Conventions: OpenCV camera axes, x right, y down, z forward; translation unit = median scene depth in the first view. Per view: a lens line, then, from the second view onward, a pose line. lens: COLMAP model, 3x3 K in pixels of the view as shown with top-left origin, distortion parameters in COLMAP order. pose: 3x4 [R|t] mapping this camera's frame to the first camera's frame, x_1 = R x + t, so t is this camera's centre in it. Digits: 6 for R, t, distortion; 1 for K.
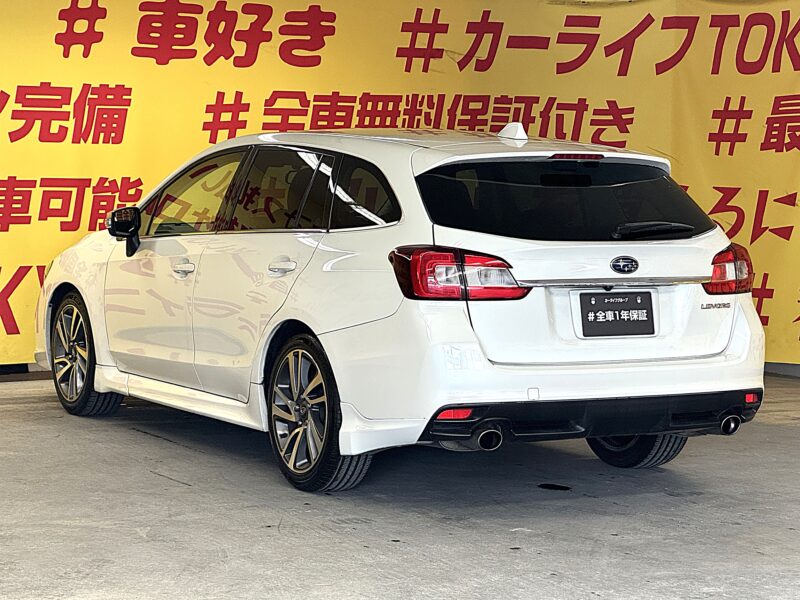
lens RADIAL K [[2083.1, 0, 389.4], [0, 2083.1, 301.9], [0, 0, 1]] dist [-0.104634, 3.884615]
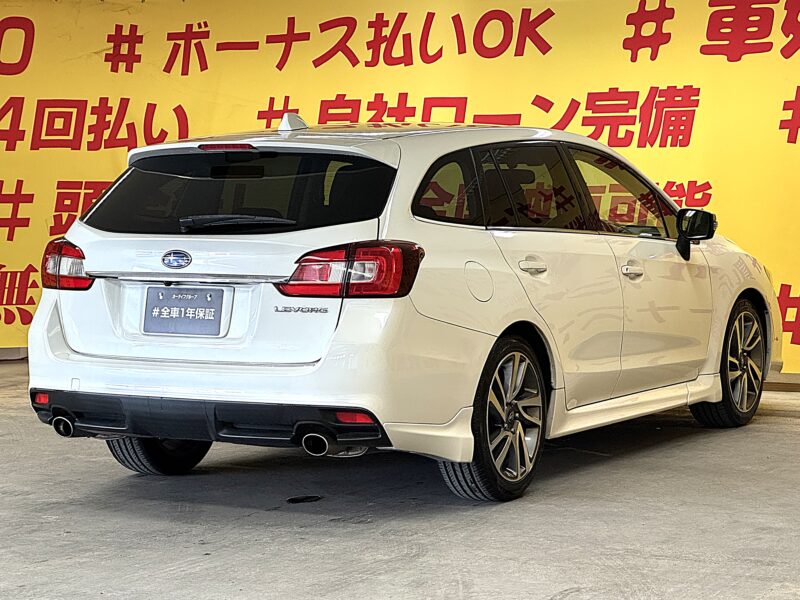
lens RADIAL K [[2083.1, 0, 389.4], [0, 2083.1, 301.9], [0, 0, 1]] dist [-0.104634, 3.884615]
pose [[0.521184, 0.037575, -0.852617, 0.638317], [-0.048913, 0.998703, 0.014113, -0.010816], [0.852042, 0.034348, 0.522346, 0.384911]]
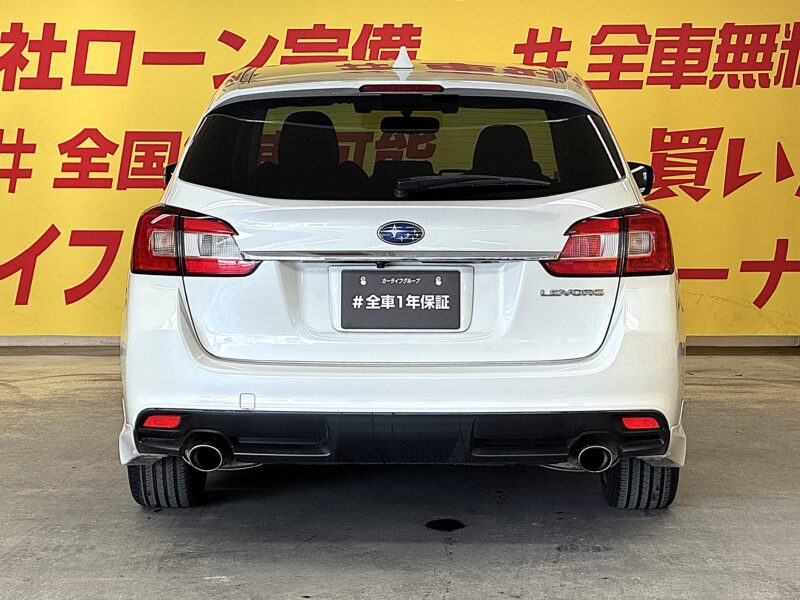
lens RADIAL K [[2083.1, 0, 389.4], [0, 2083.1, 301.9], [0, 0, 1]] dist [-0.104634, 3.884615]
pose [[0.865094, 0.031747, -0.500604, 0.313588], [-0.023592, 0.999466, 0.022615, -0.006580], [0.501054, -0.007754, 0.865381, 0.236673]]
